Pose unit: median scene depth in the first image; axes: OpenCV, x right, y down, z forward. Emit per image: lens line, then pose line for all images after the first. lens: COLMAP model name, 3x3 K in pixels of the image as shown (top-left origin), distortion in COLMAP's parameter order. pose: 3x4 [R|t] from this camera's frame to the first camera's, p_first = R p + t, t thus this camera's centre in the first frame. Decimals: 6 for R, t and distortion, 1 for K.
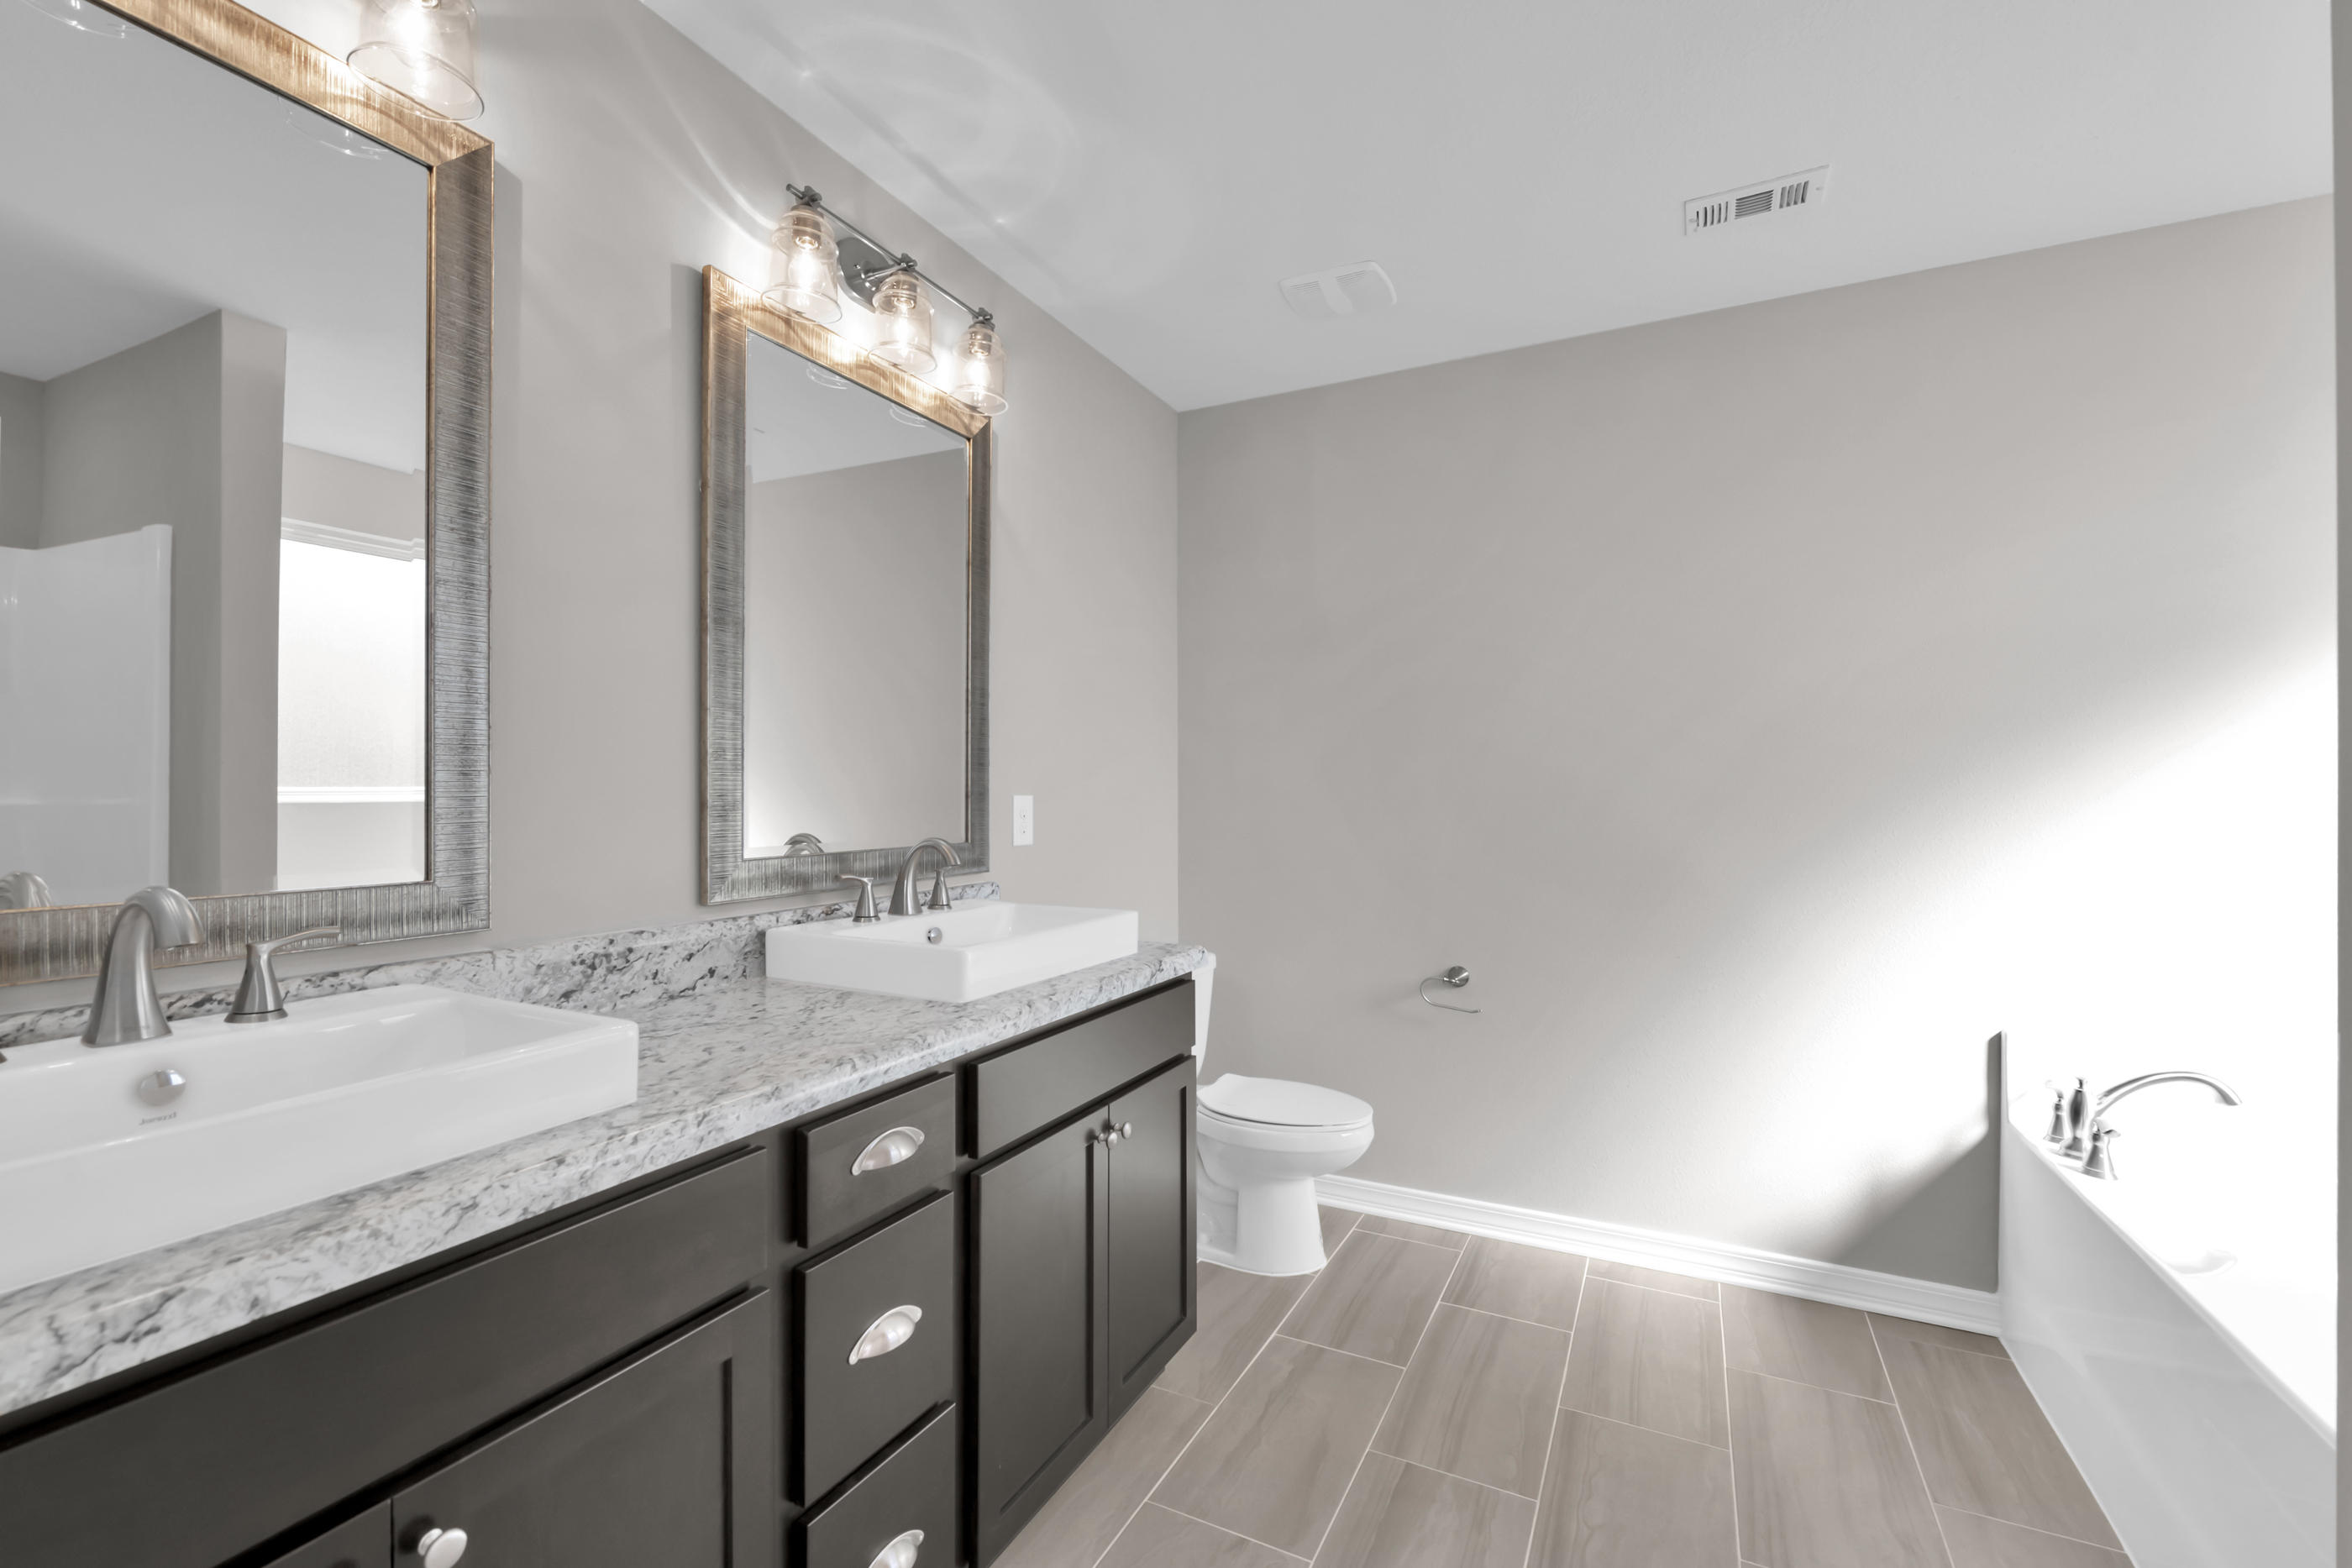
lens RADIAL K [[992.8, 0, 1179.6], [0, 992.8, 788.6], [0, 0, 1]] dist [0.006826, -0.005244]
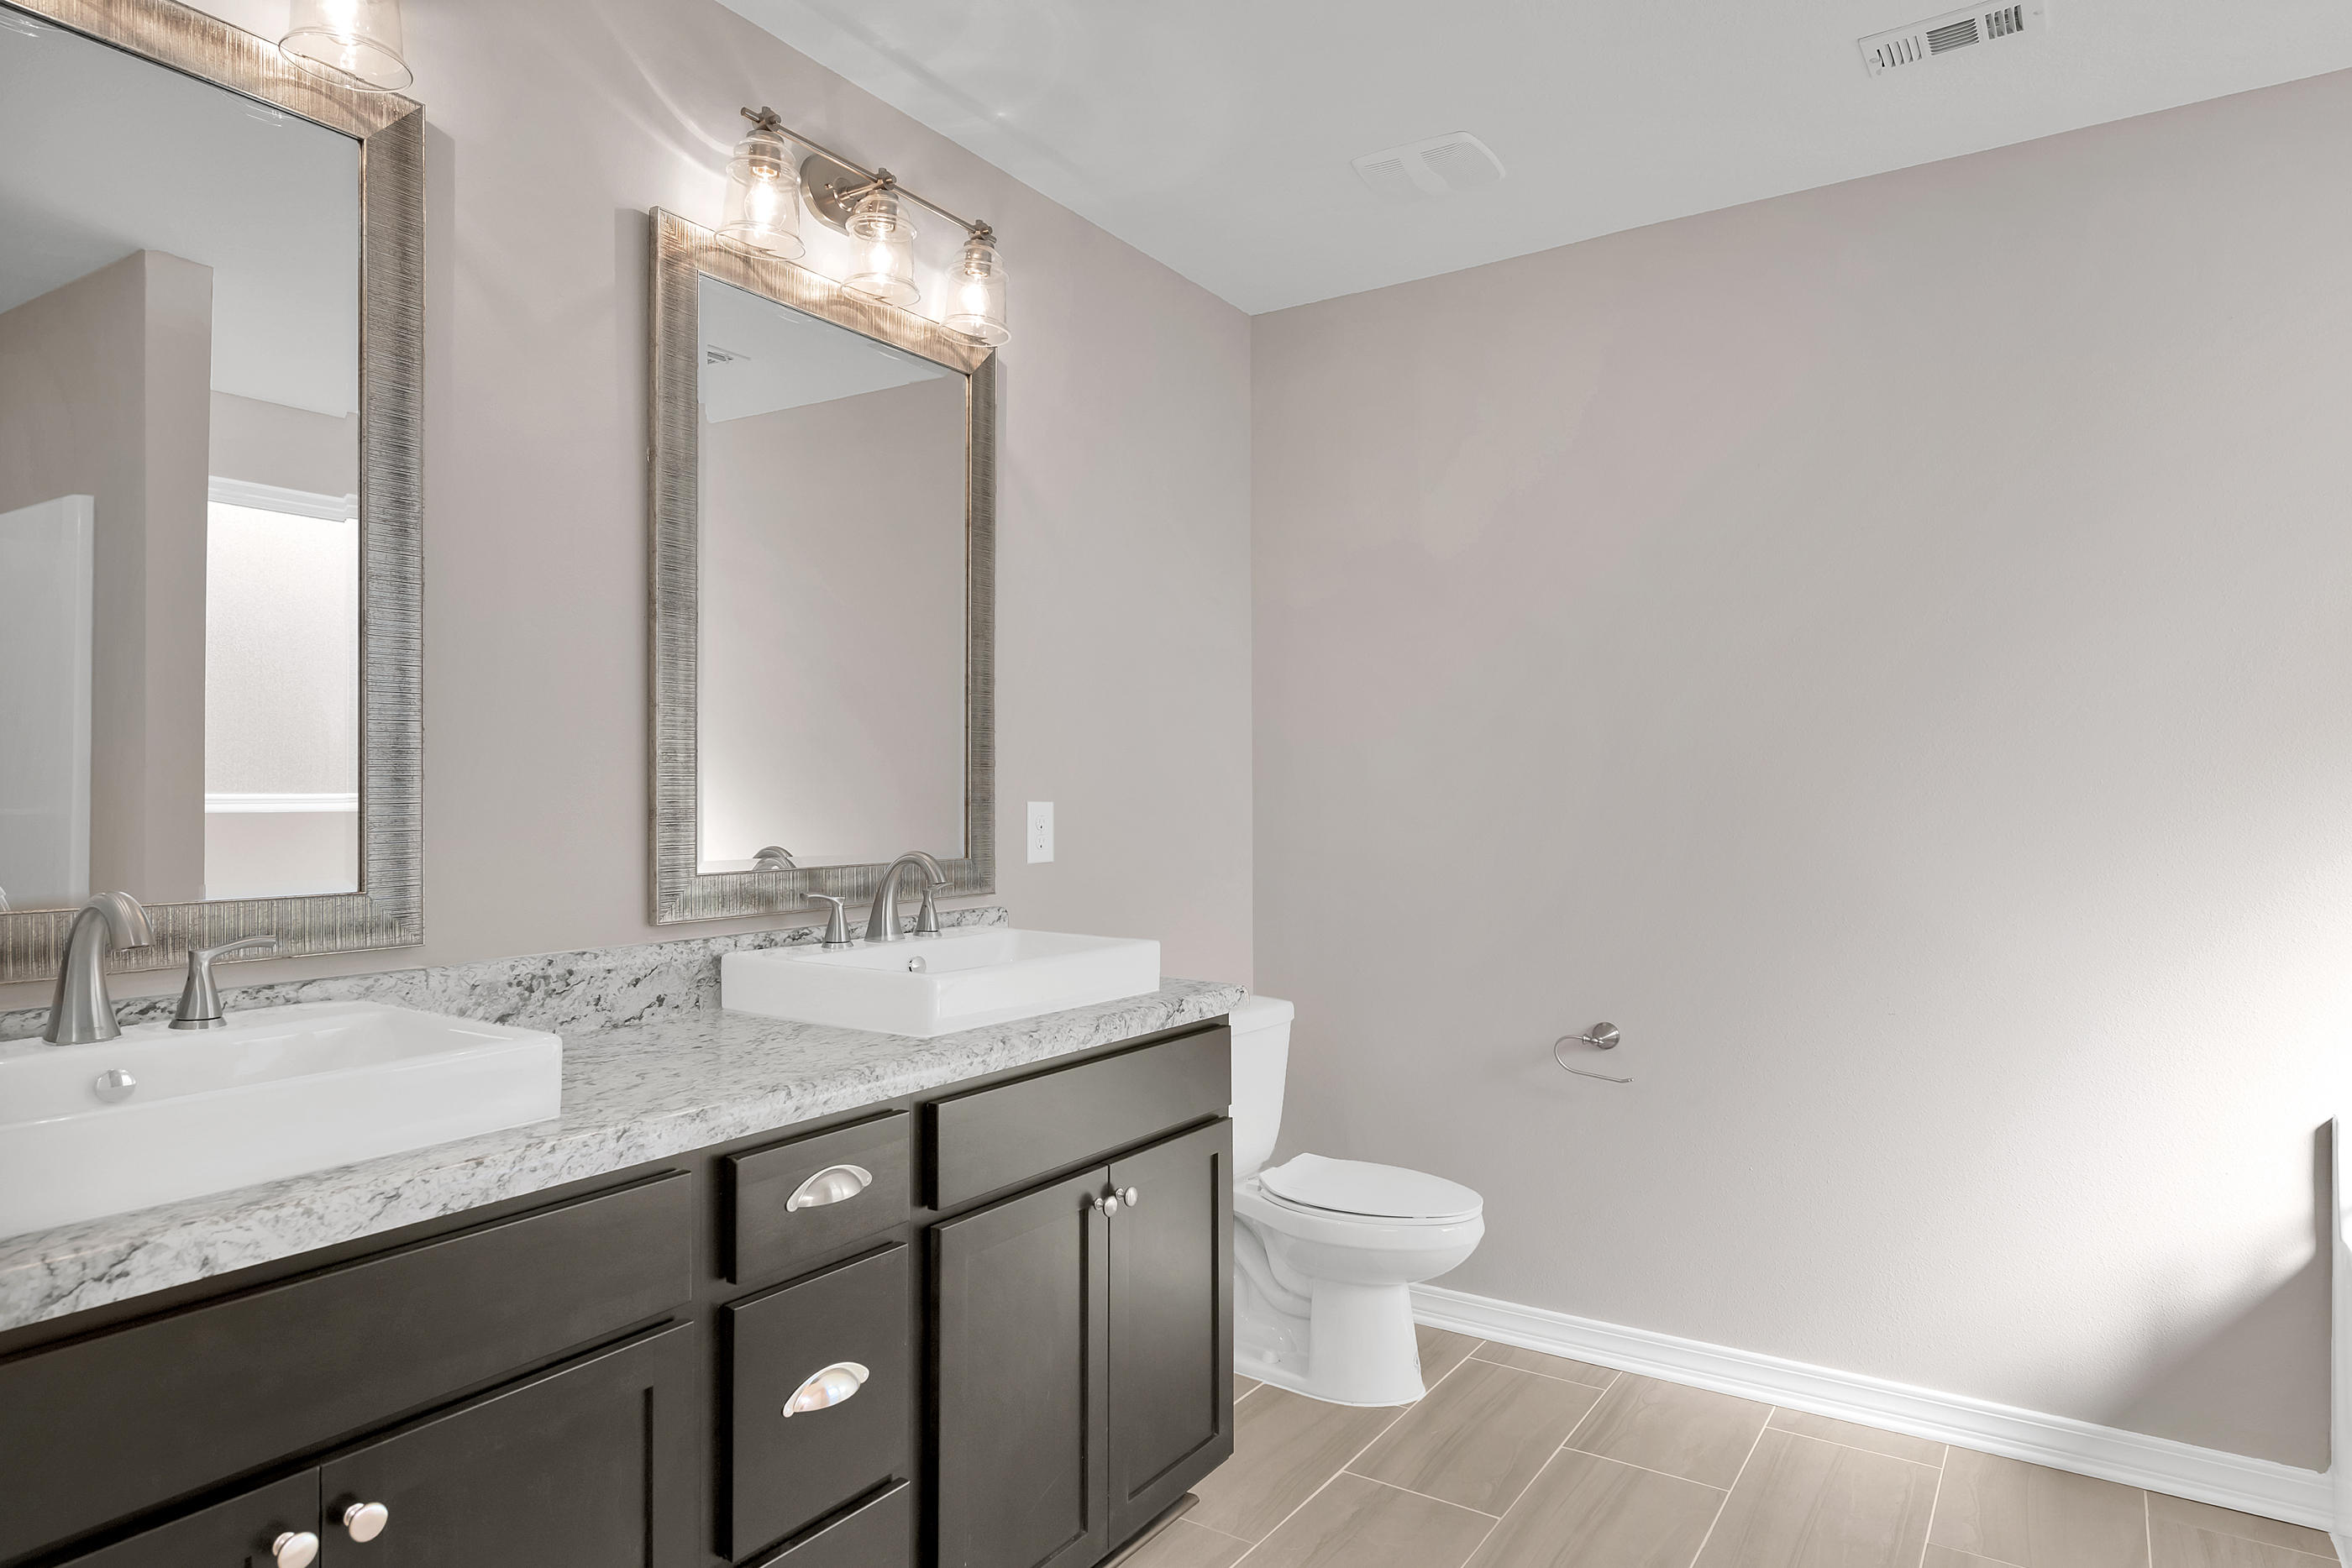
lens RADIAL K [[1359.0, 0, 1183.8], [0, 1359.0, 789.1], [0, 0, 1]] dist [0.019866, -0.009437]
pose [[0.993811, -0.002481, -0.111053, 0.113036], [0.002110, 0.999992, -0.003454, 0.000380], [0.111060, 0.003198, 0.993809, -0.139551]]
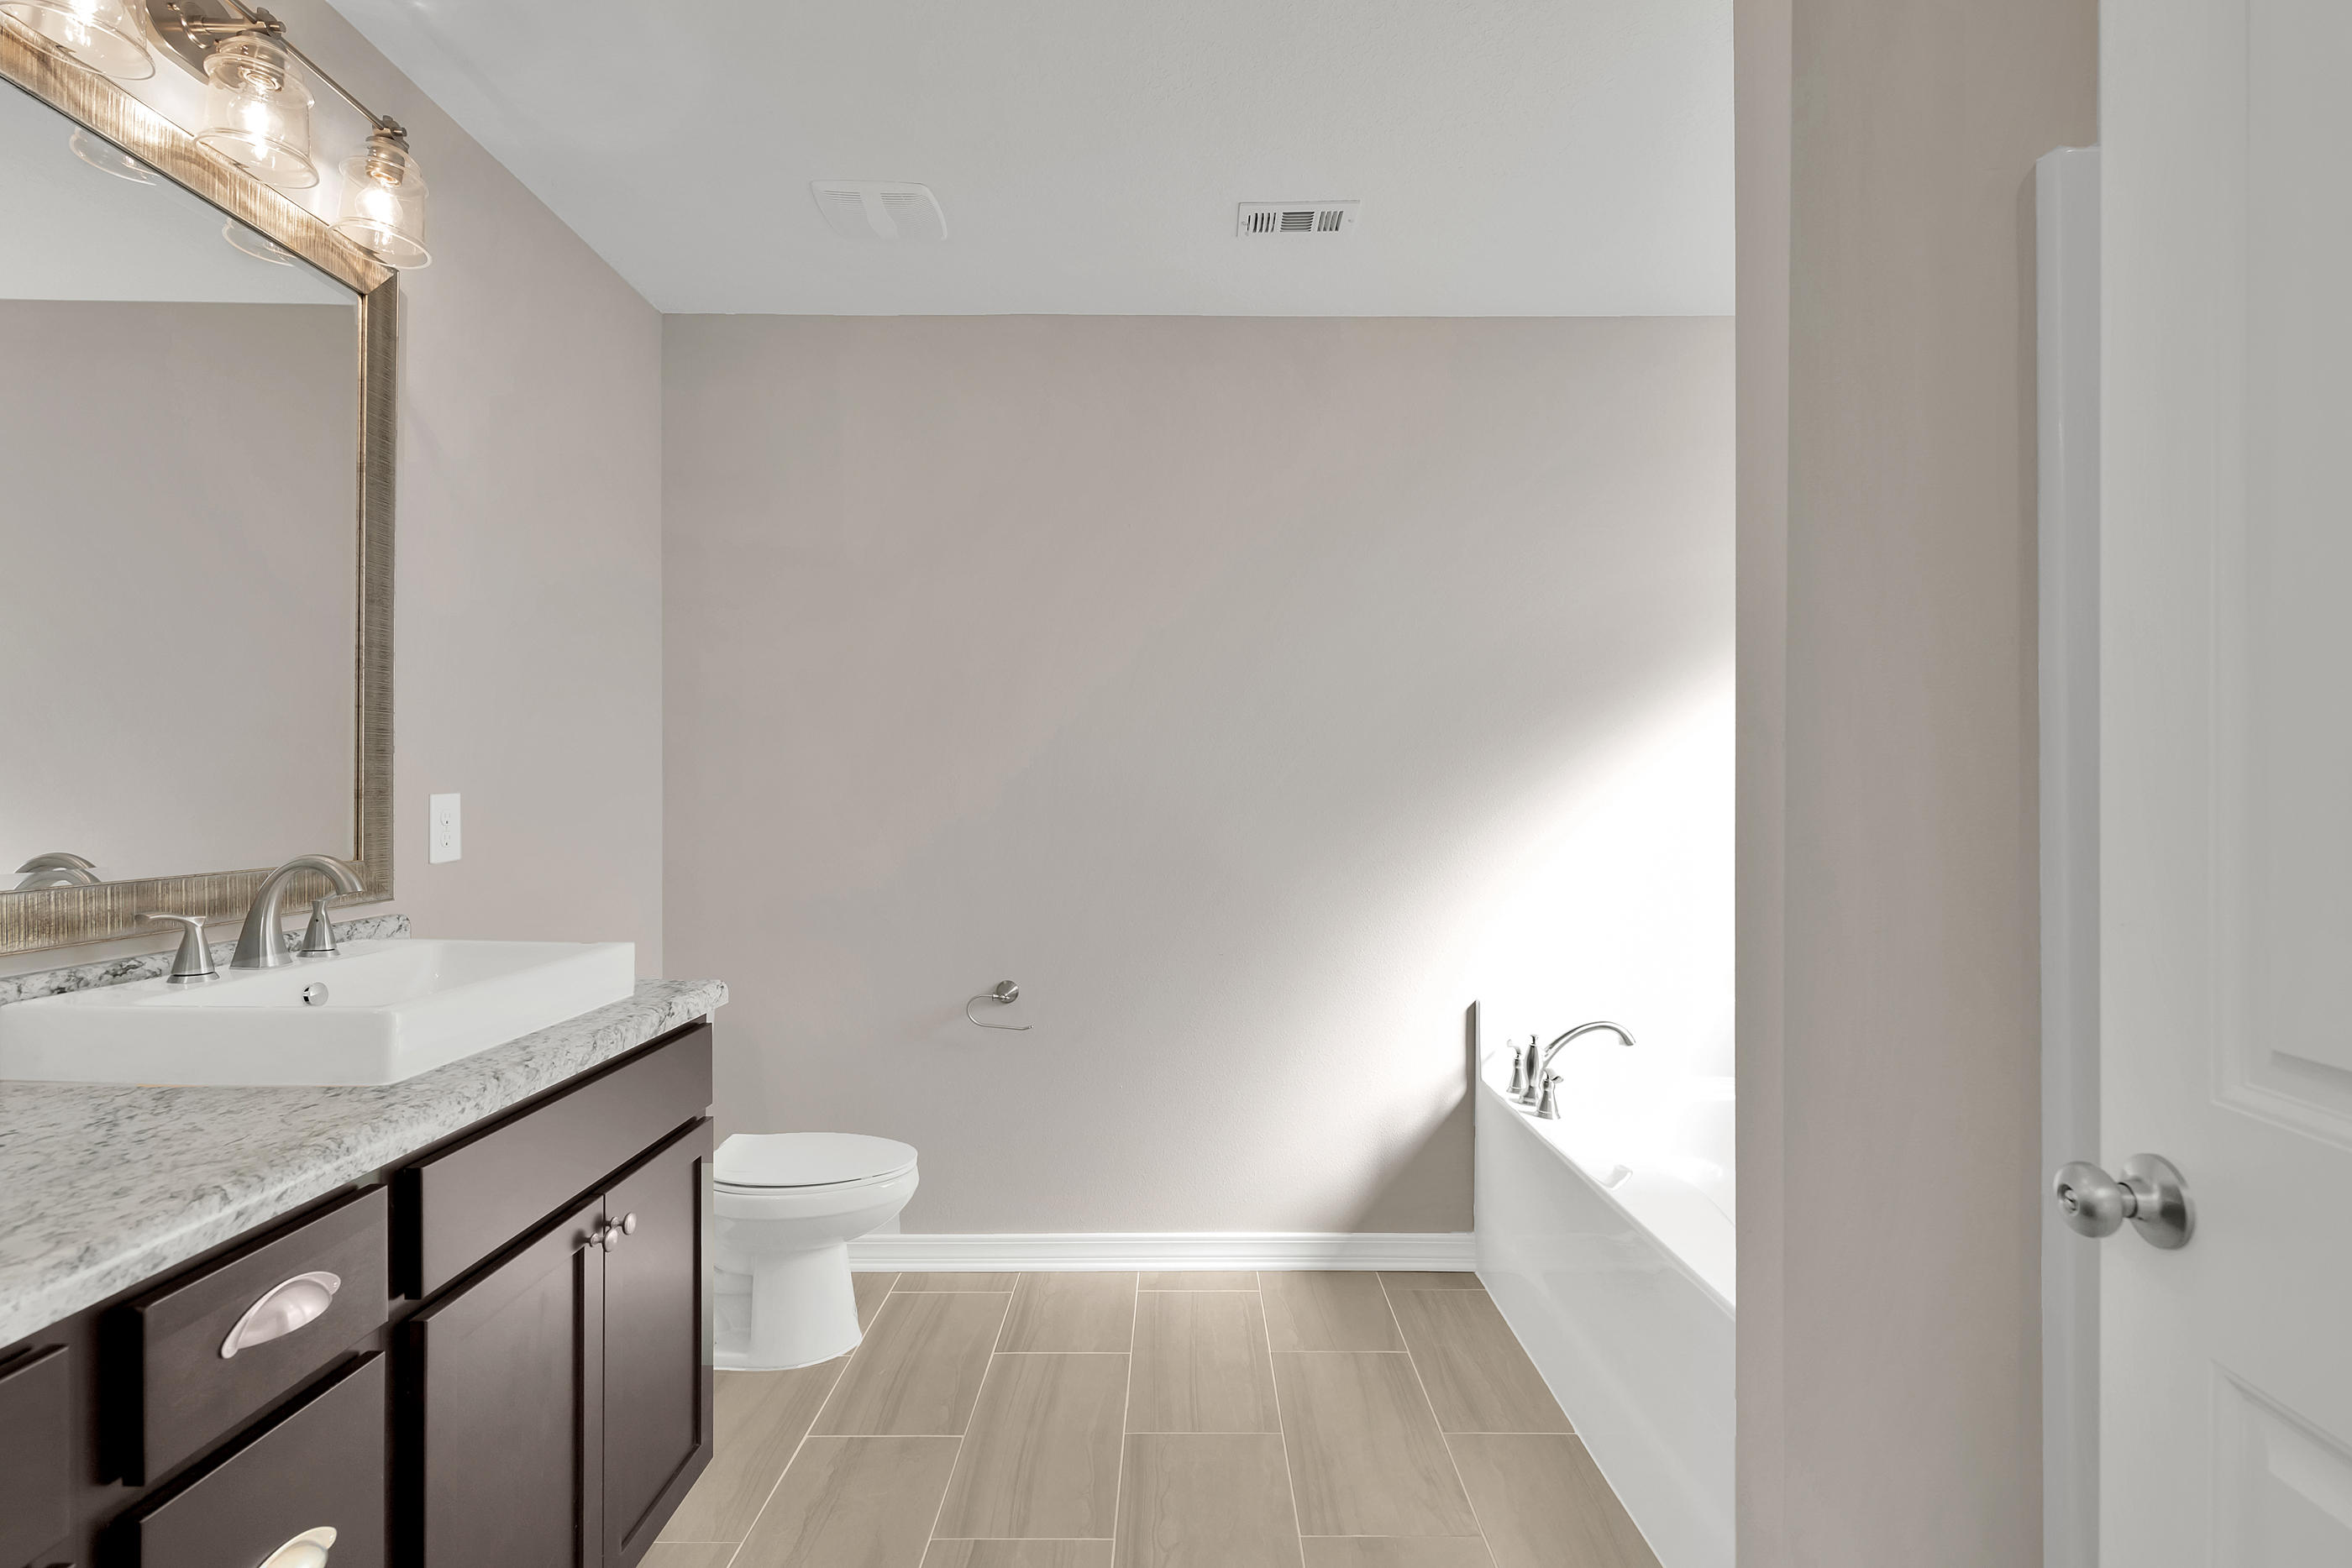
lens RADIAL K [[1113.1, 0, 1184.7], [0, 1113.1, 787.3], [0, 0, 1]] dist [0.012430, -0.008079]
pose [[0.892134, 0.001542, 0.451767, -0.056829], [-0.001947, 0.999998, 0.000432, 0.000422], [-0.451766, -0.001265, 0.892136, 0.020010]]
